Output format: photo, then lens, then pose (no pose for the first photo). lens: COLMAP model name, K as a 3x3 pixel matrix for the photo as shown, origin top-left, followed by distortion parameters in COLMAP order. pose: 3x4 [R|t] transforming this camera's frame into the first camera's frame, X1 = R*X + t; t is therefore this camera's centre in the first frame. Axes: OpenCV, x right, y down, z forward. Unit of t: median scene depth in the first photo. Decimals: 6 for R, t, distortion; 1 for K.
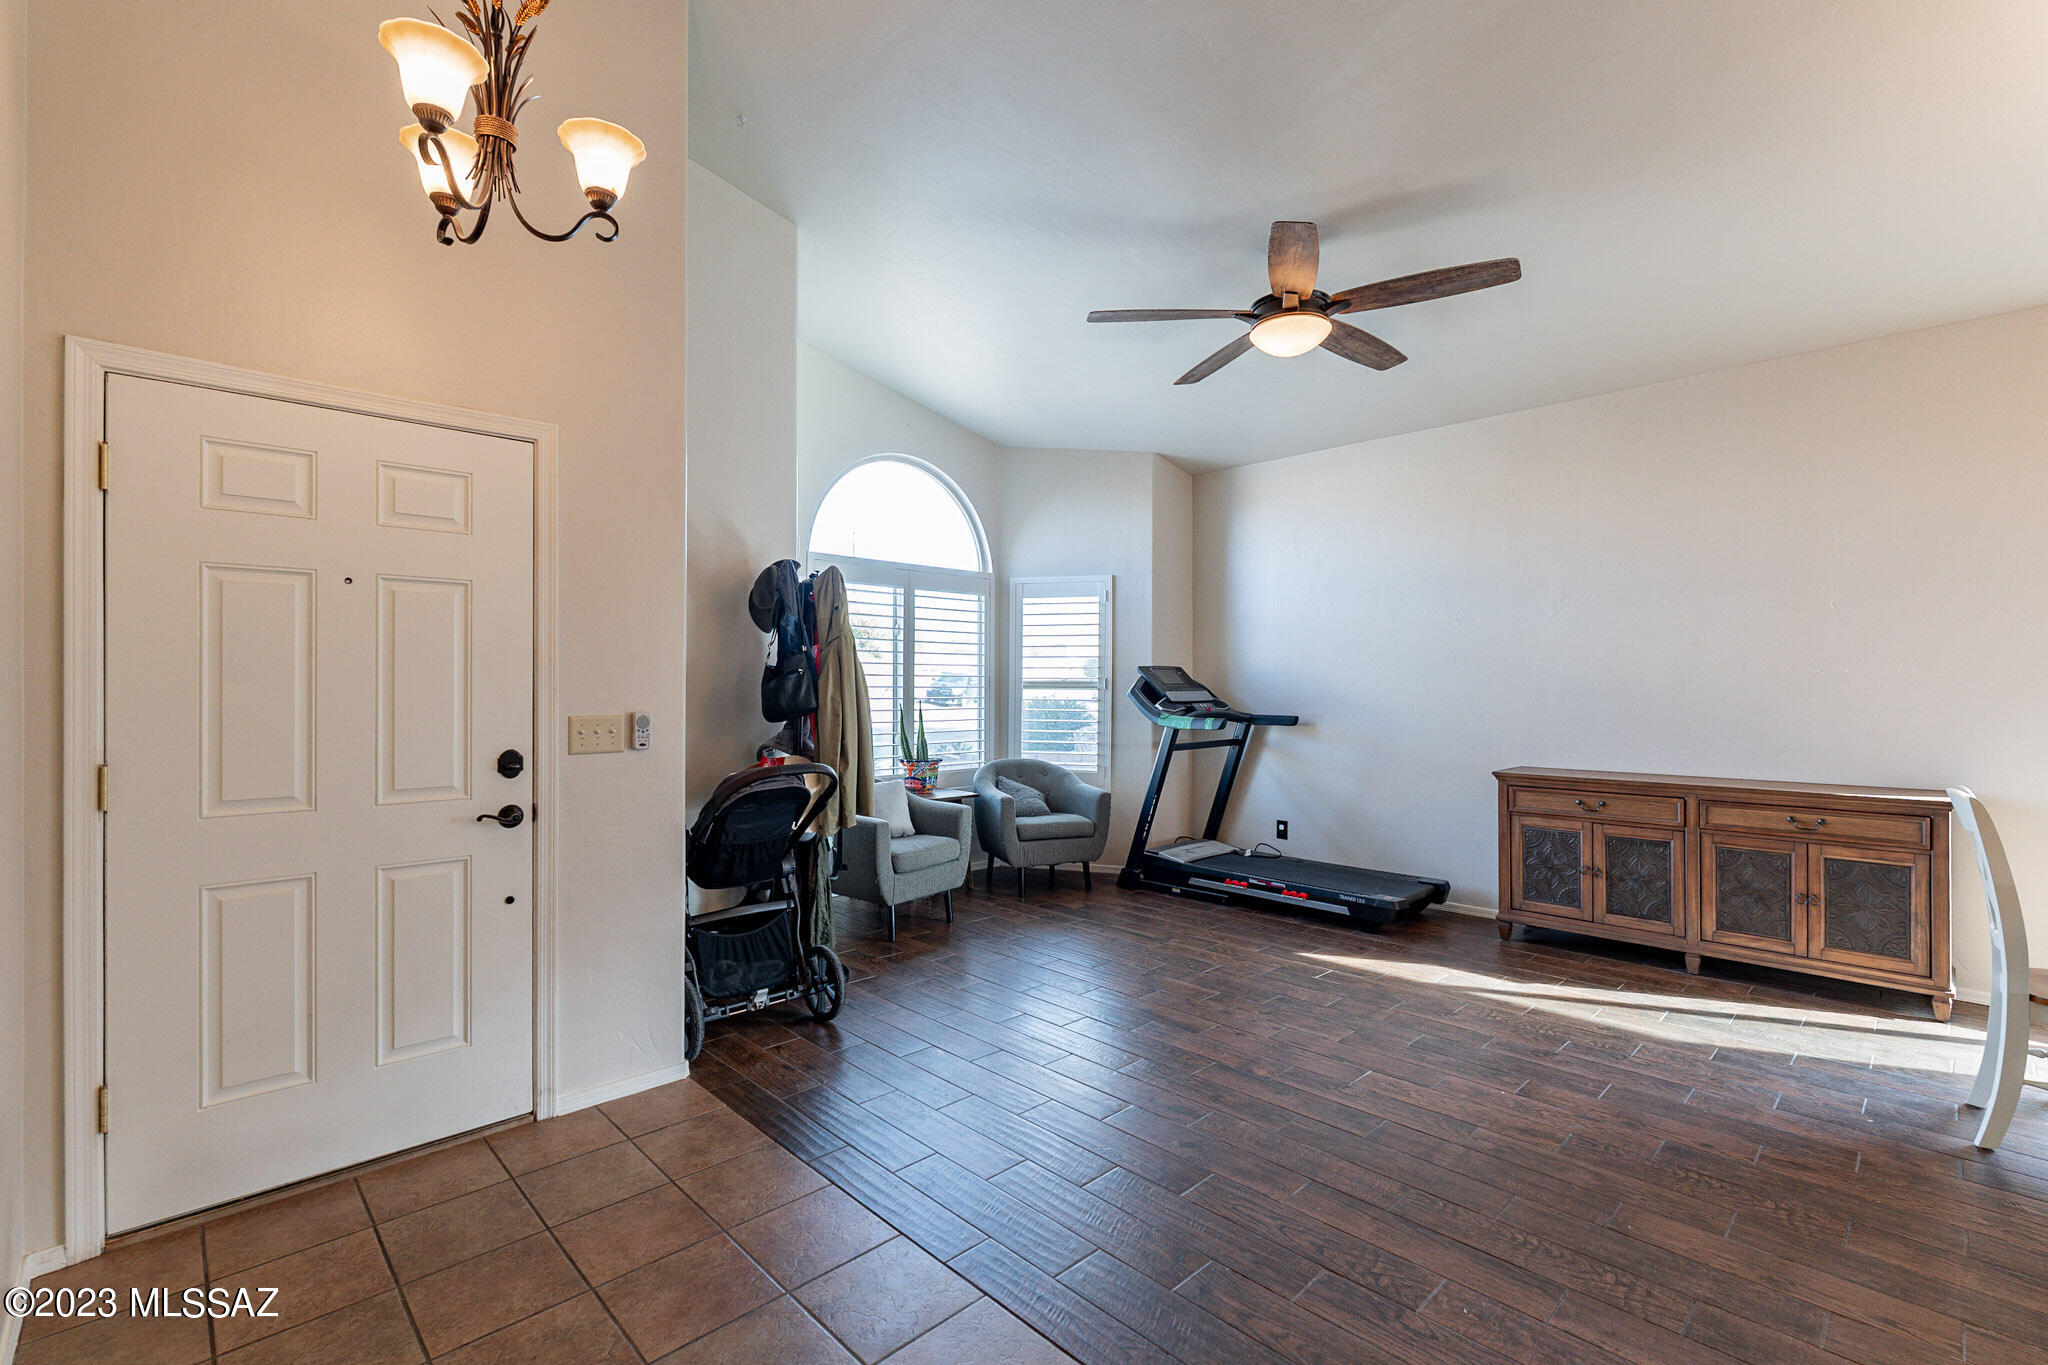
lens RADIAL K [[902.8, 0, 1045.2], [0, 902.8, 683.1], [0, 0, 1]] dist [-0.003749, 0.000294]
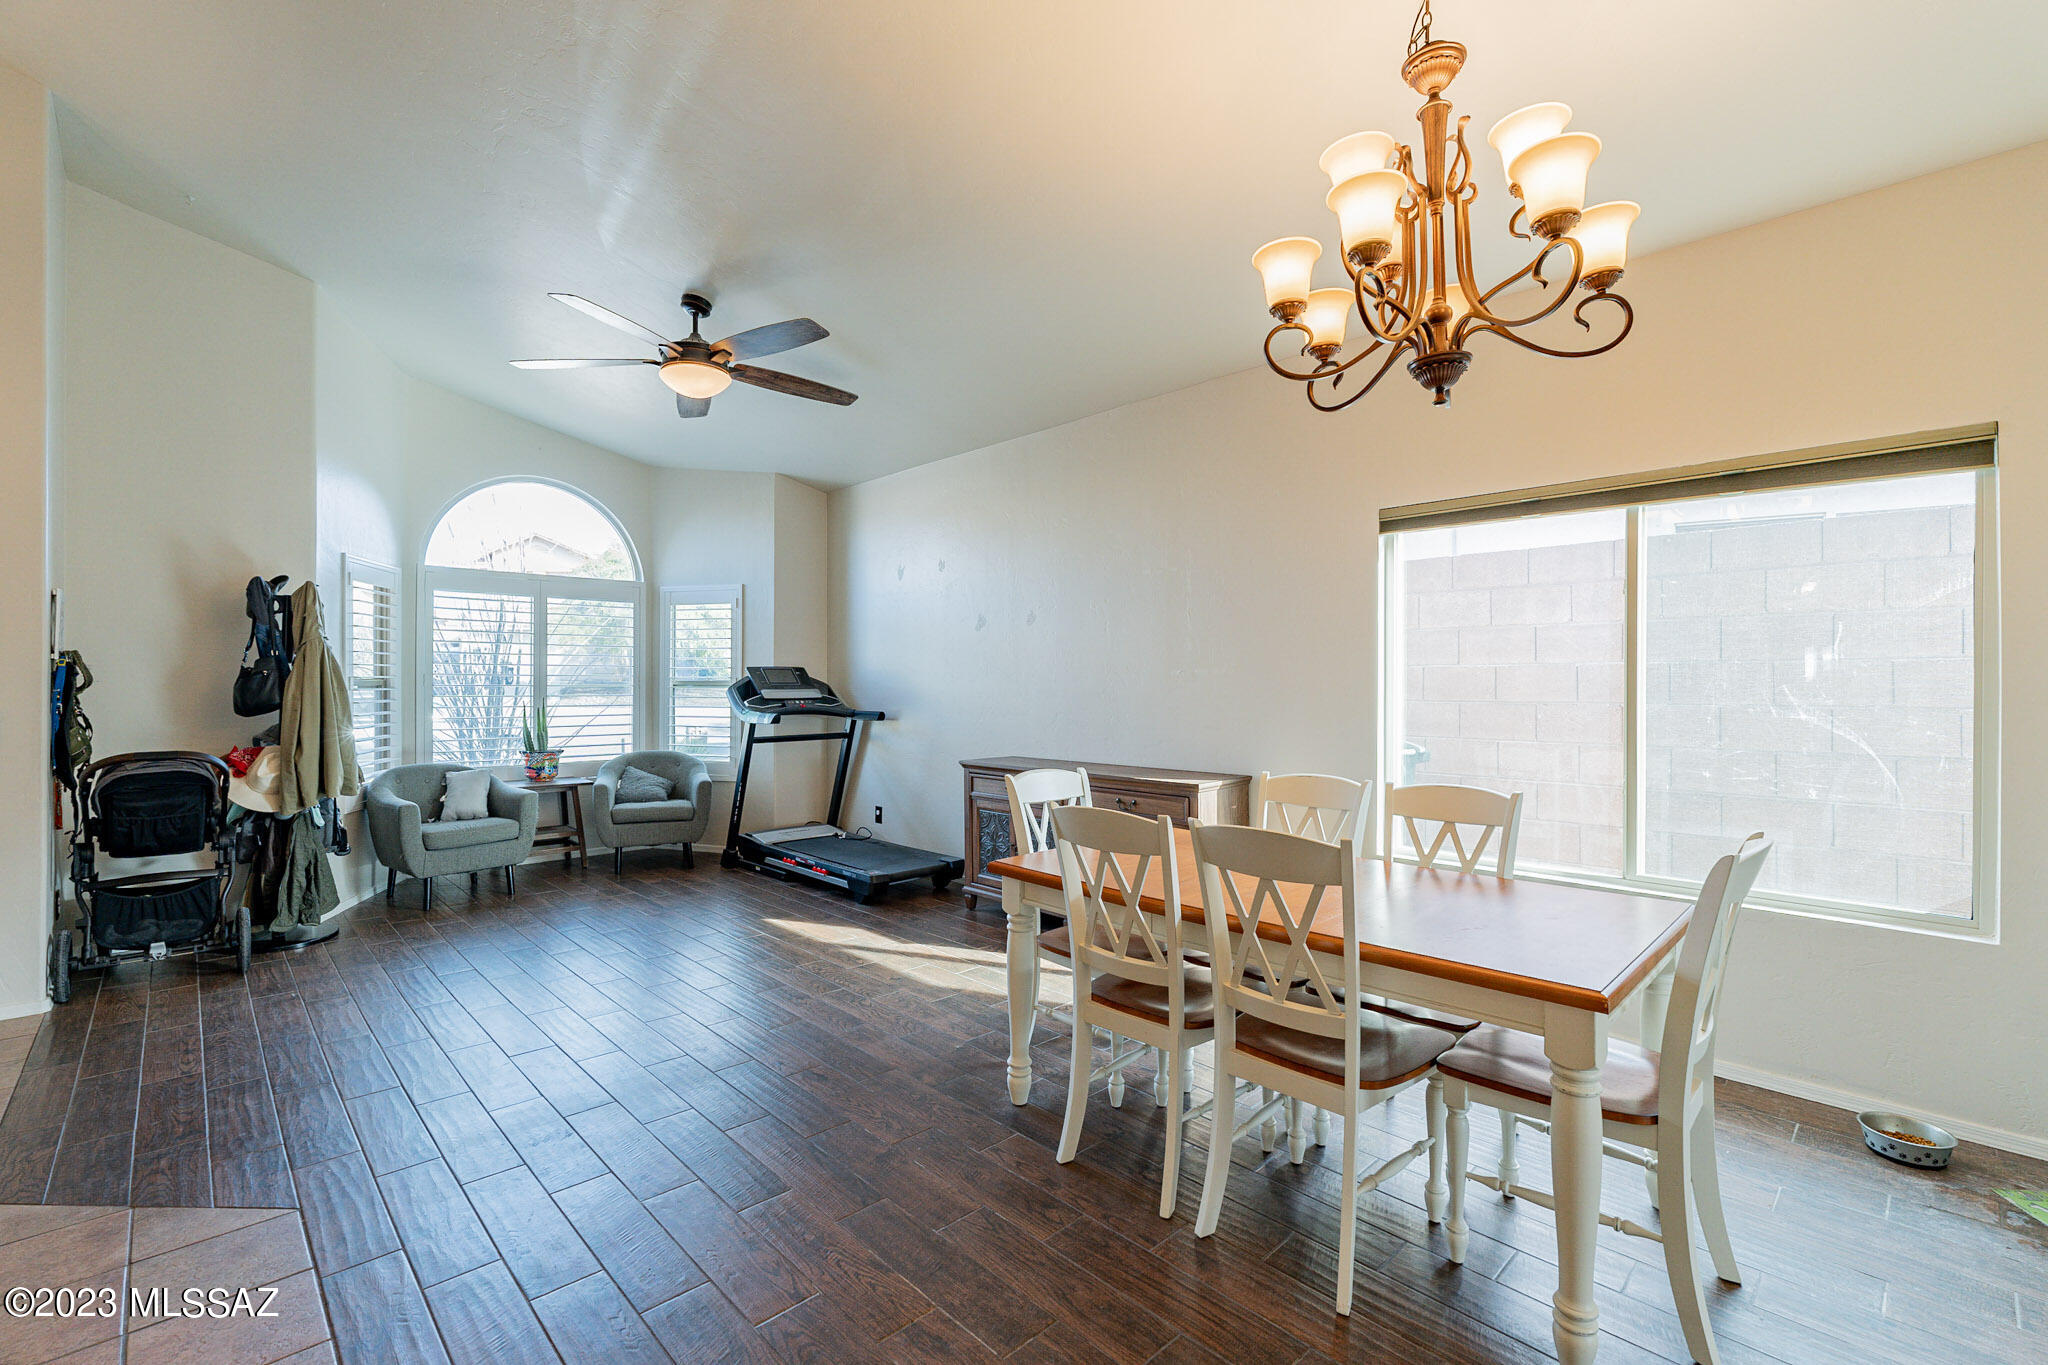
lens RADIAL K [[902.8, 0, 1047.2], [0, 902.8, 678.6], [0, 0, 1]] dist [-0.003749, 0.000294]
pose [[0.999924, -0.002674, -0.012007, 0.697393], [0.002666, 0.999996, -0.000630, -0.002917], [0.012009, 0.000598, 0.999928, -0.138820]]
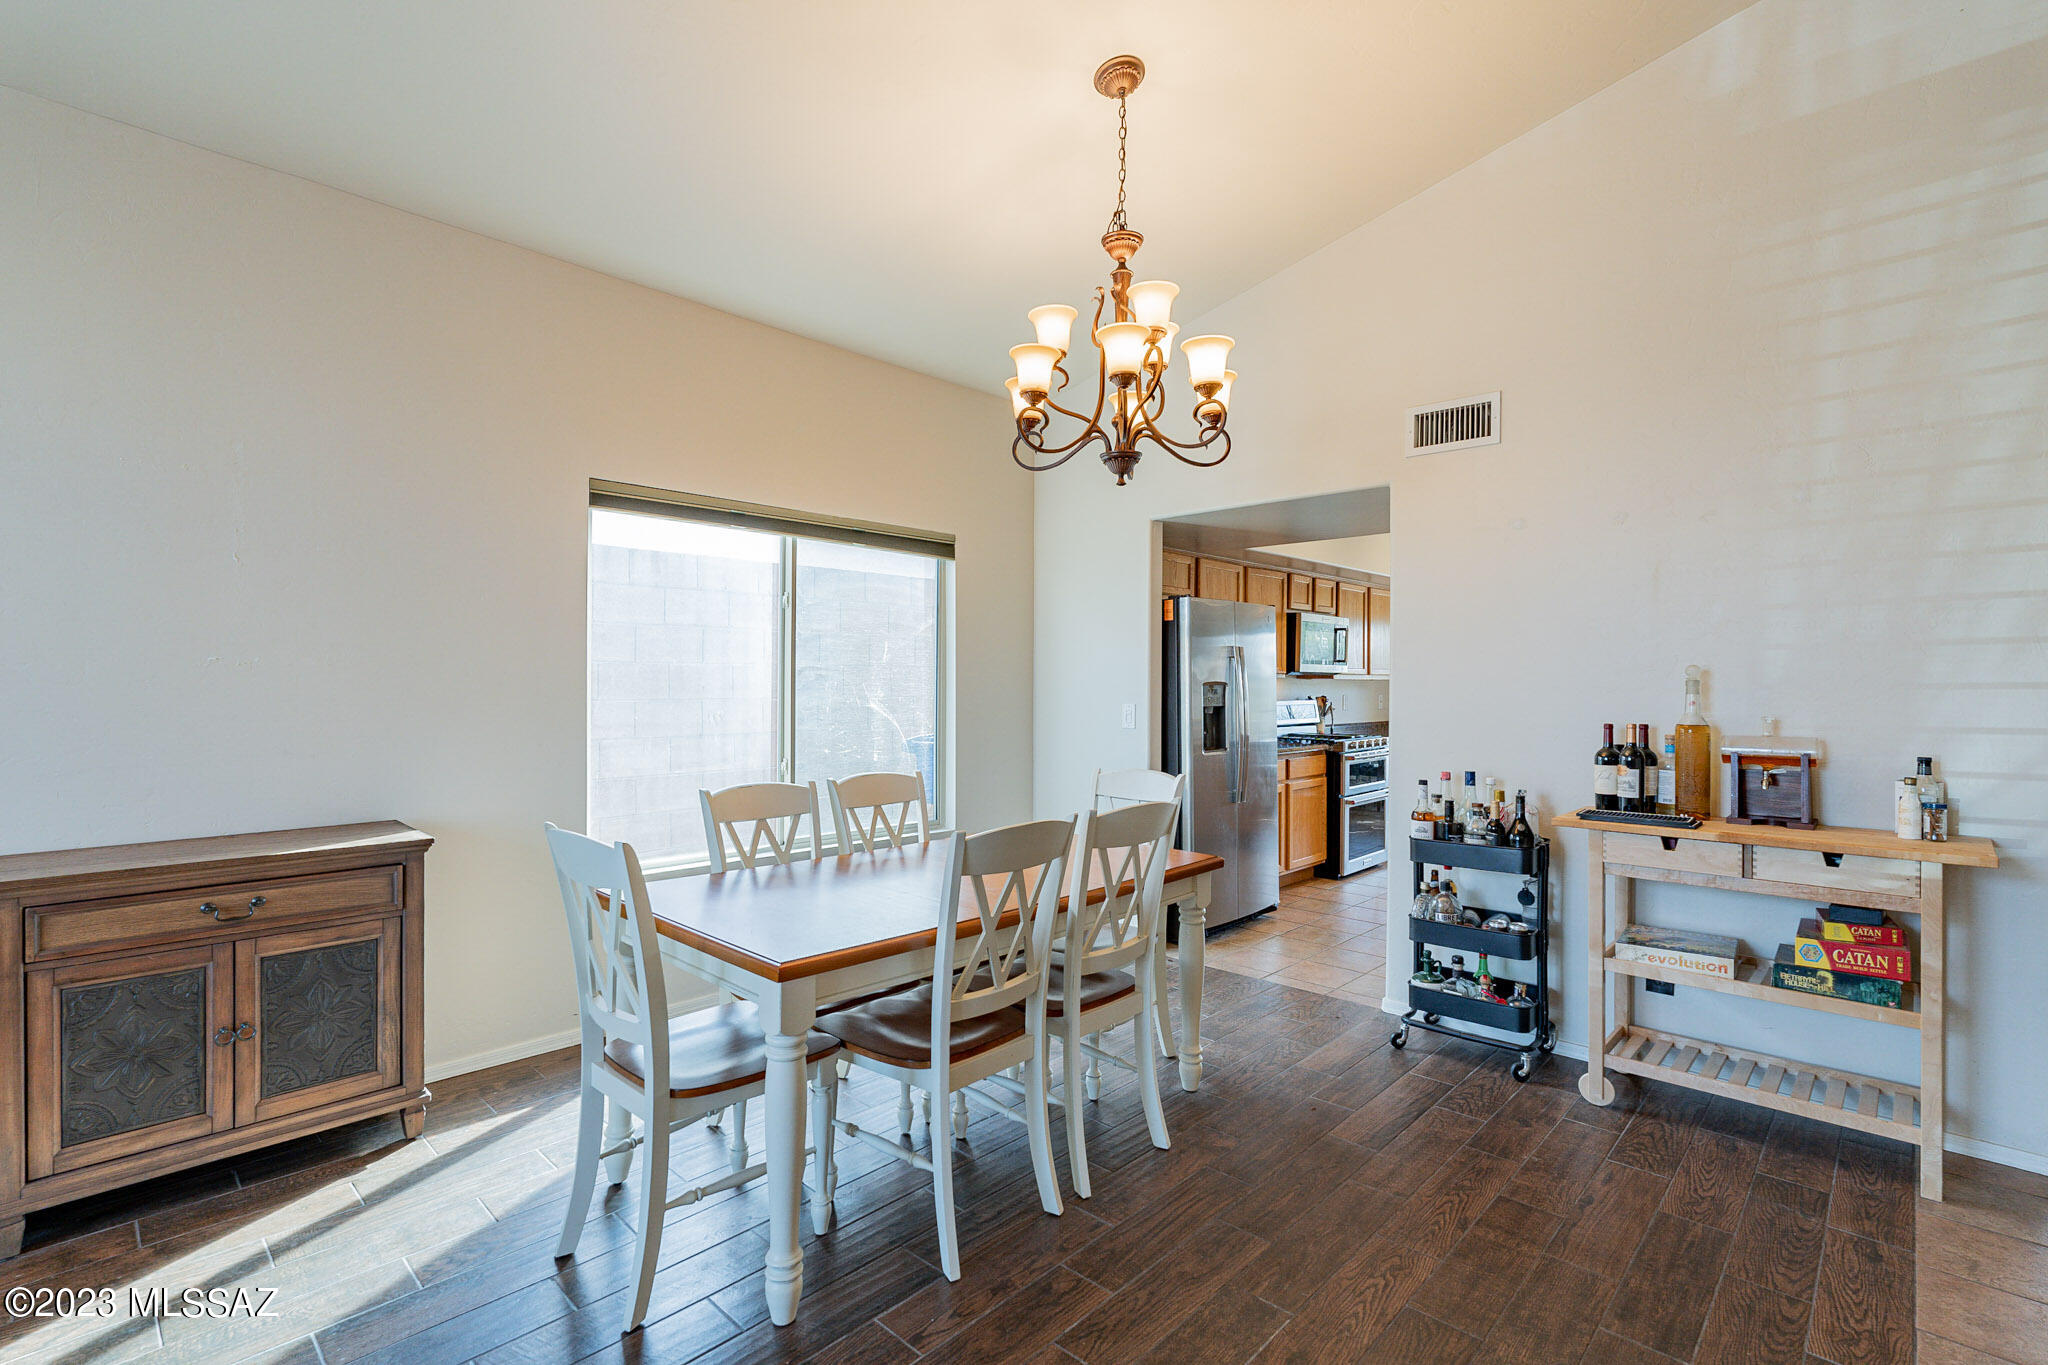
lens RADIAL K [[942.3, 0, 996.9], [0, 942.3, 688.8], [0, 0, 1]] dist [-0.000974, -0.000232]
pose [[-0.013748, -0.006466, 0.999885, 0.190767], [-0.005608, 0.999964, 0.006389, 0.000905], [-0.999890, -0.005519, -0.013784, 0.456995]]
